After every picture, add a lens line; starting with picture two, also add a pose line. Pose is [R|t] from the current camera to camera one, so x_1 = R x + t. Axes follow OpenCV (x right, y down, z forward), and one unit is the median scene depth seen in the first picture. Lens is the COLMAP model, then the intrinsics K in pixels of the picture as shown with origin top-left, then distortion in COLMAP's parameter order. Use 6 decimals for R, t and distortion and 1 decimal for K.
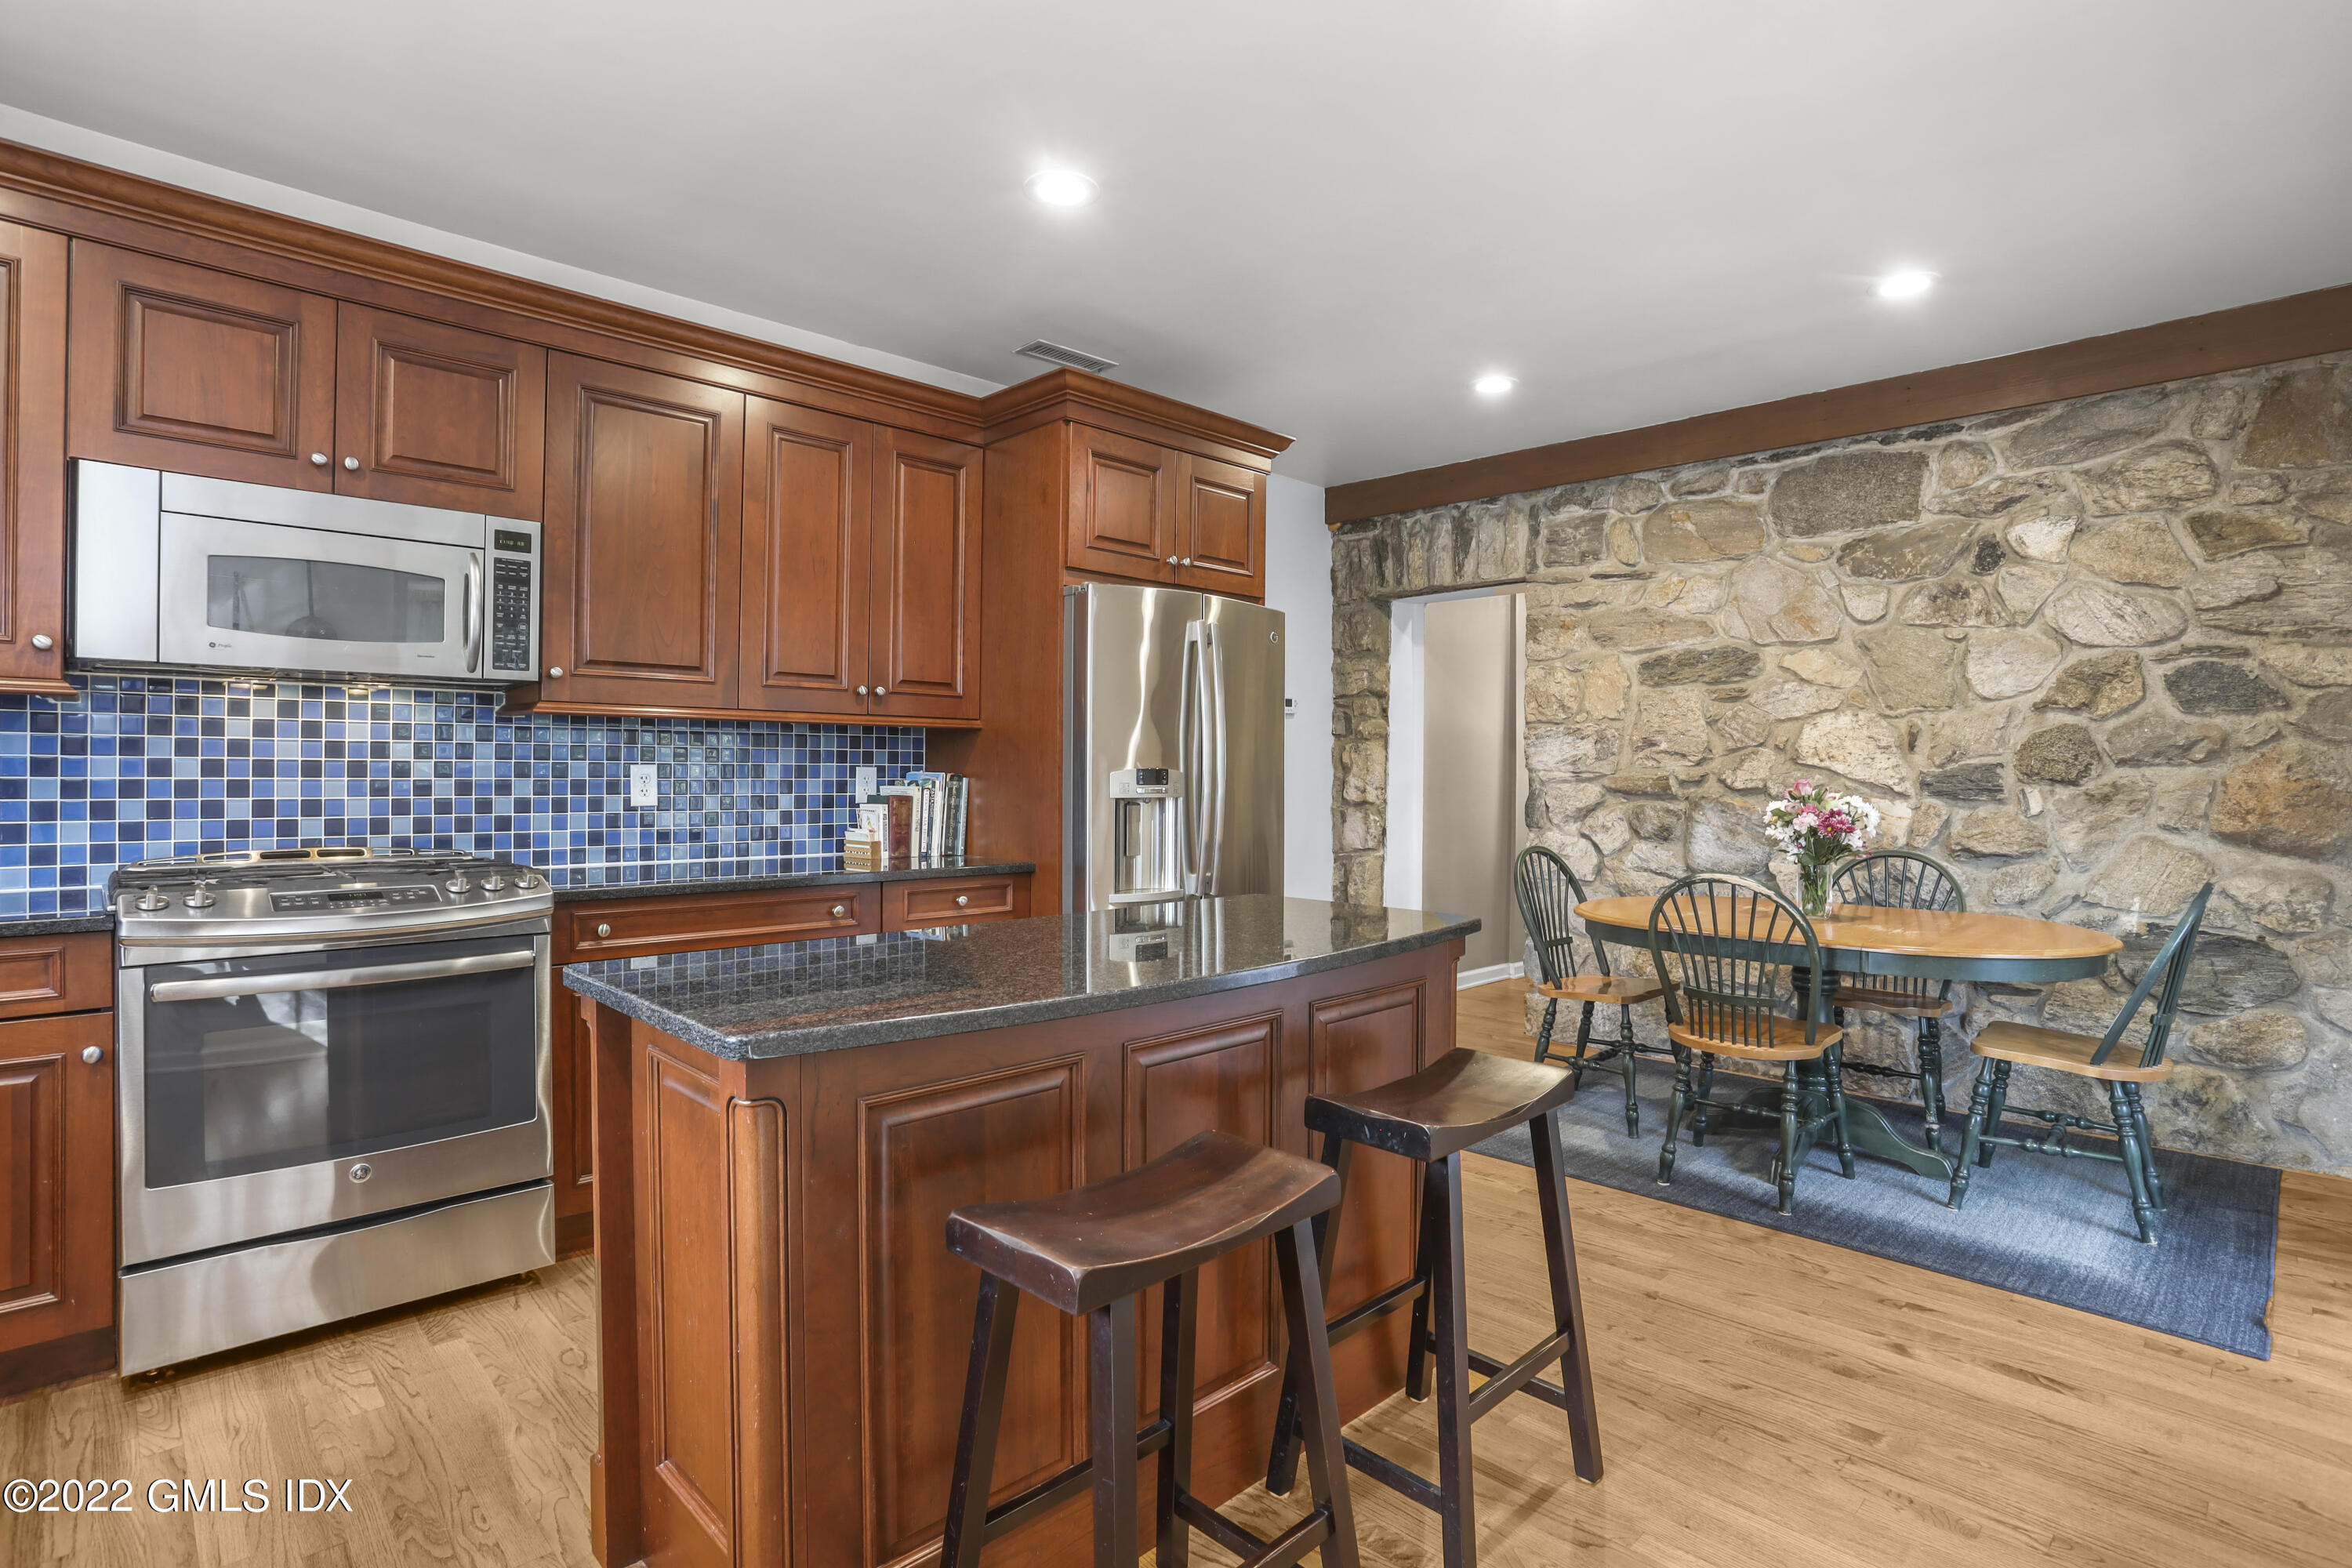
lens RADIAL K [[1145.8, 0, 1195.4], [0, 1145.8, 788.0], [0, 0, 1]] dist [-0.058683, 0.018948]
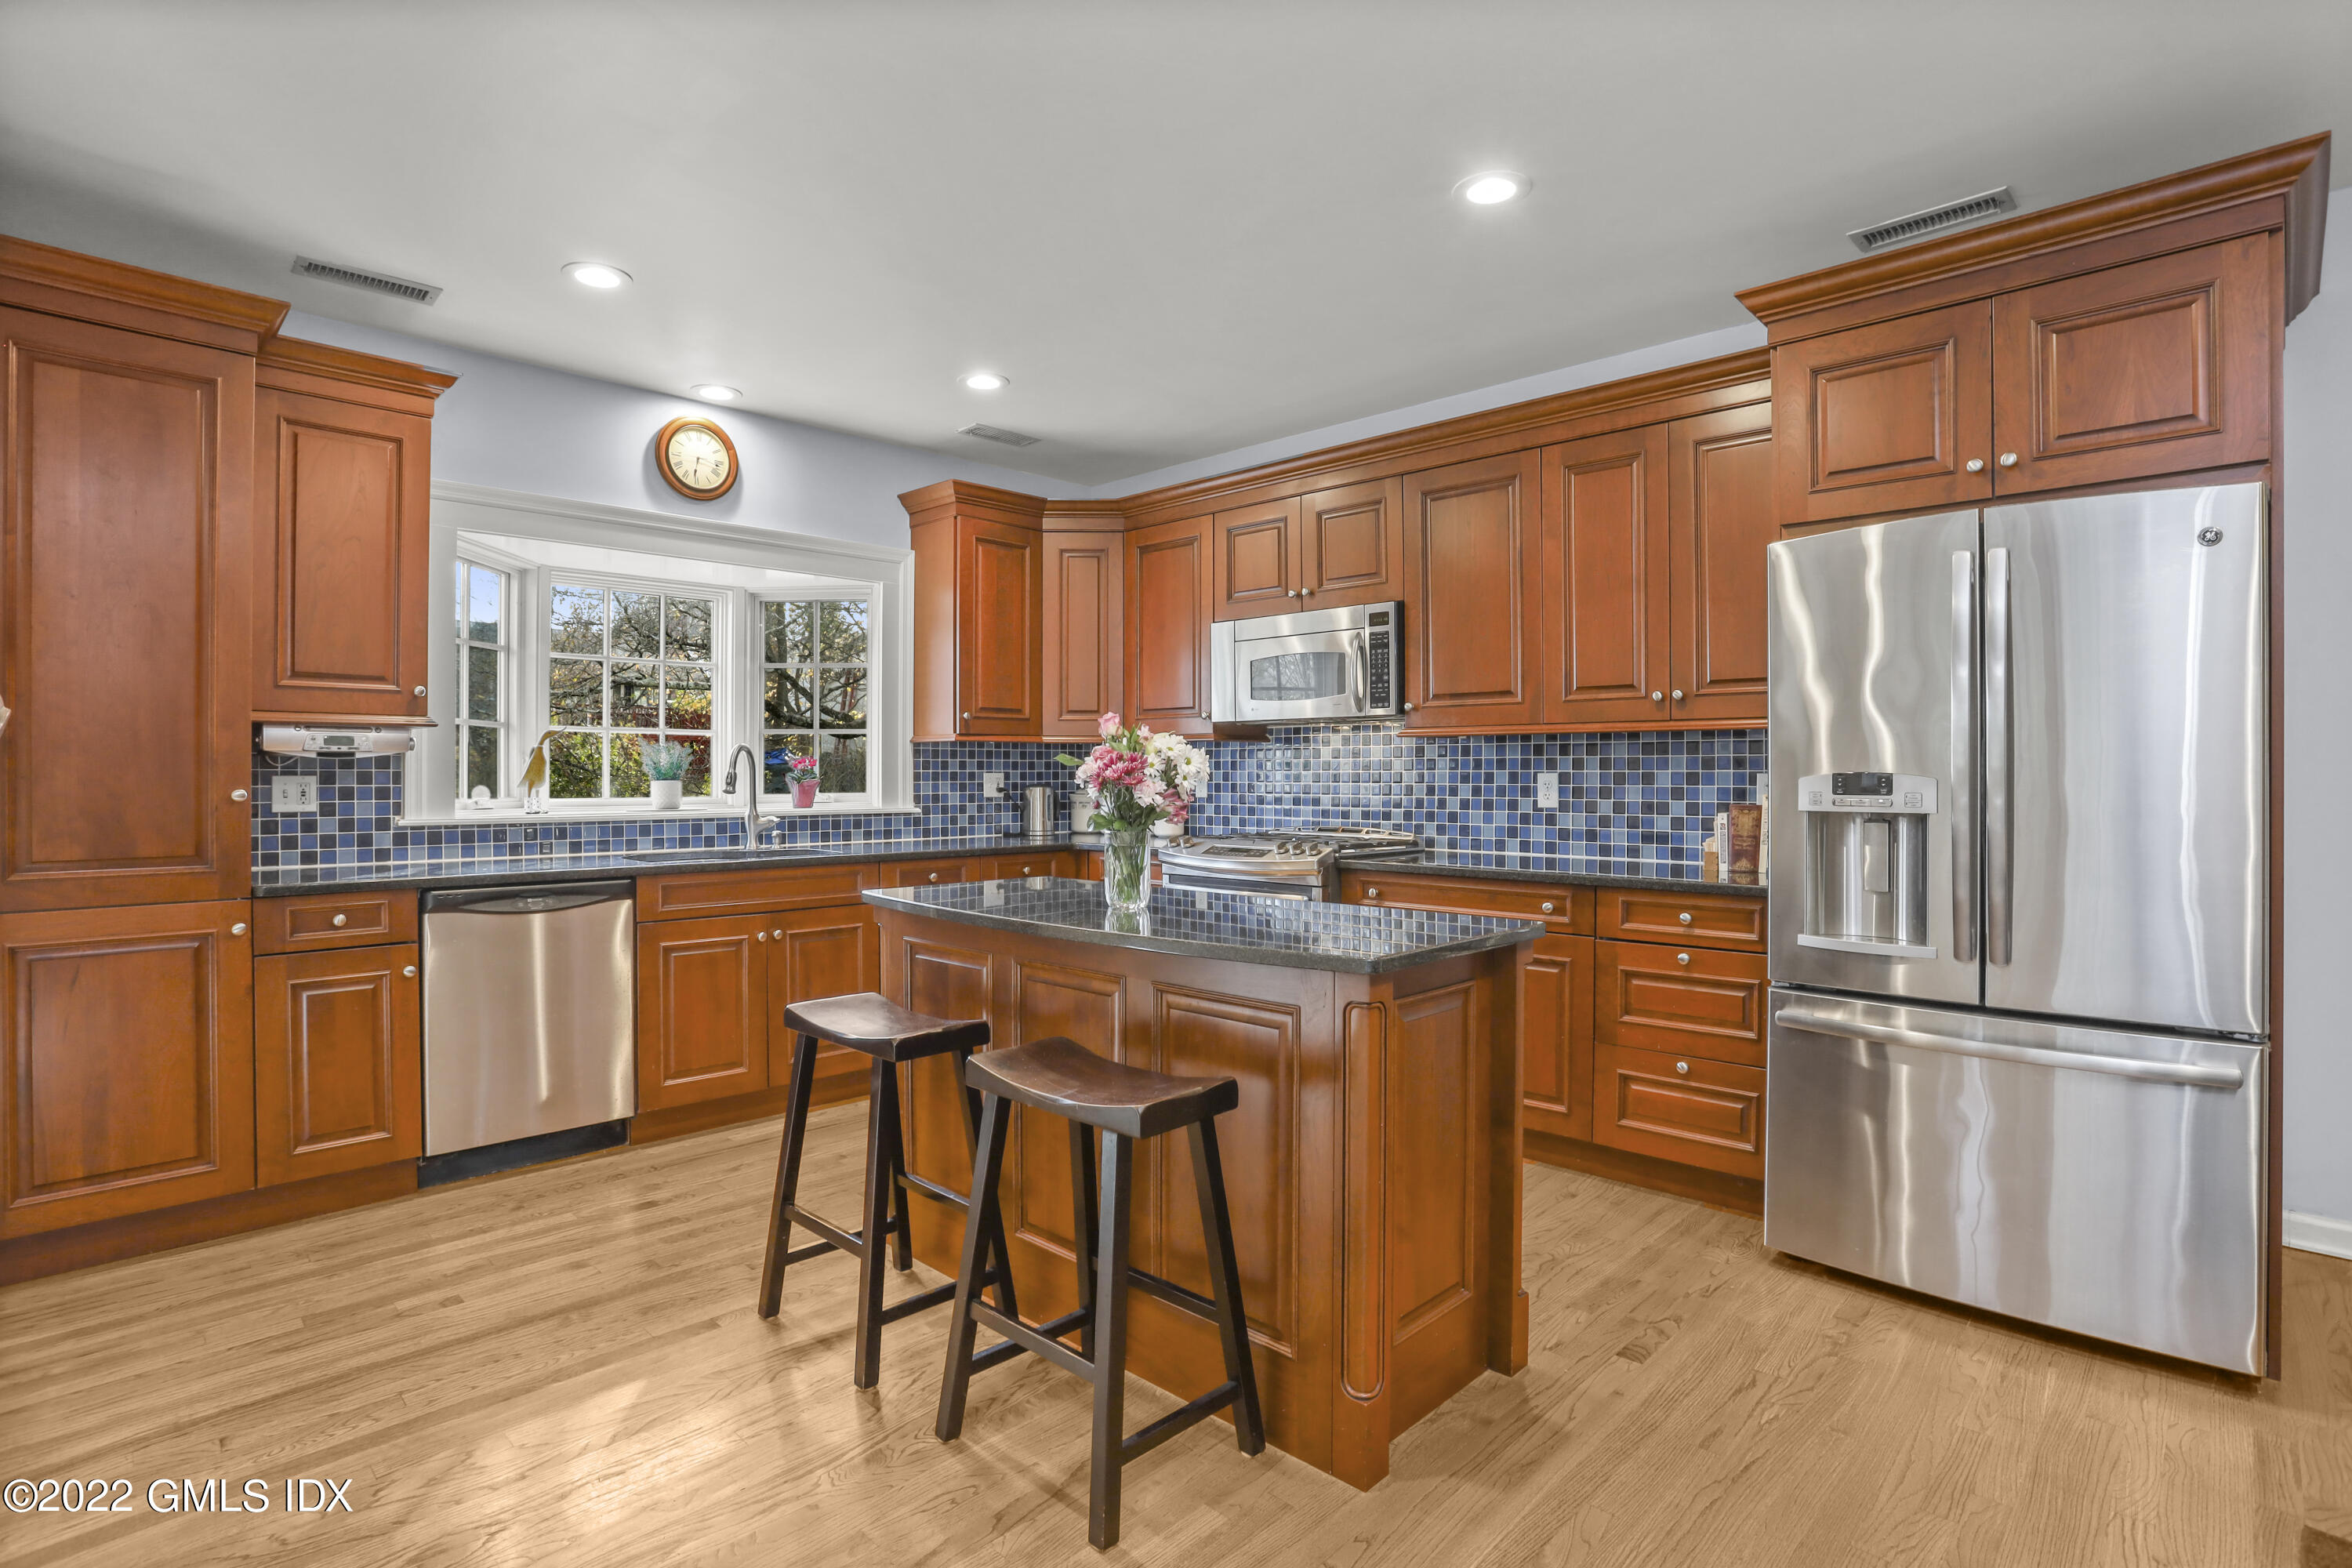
lens RADIAL K [[1145.8, 0, 1176.1], [0, 1145.8, 770.5], [0, 0, 1]] dist [-0.058683, 0.018948]
pose [[0.005398, -0.013723, -0.999891, 0.733499], [-0.017260, 0.999756, -0.013814, 0.000077], [0.999836, 0.017332, 0.005160, 0.618721]]
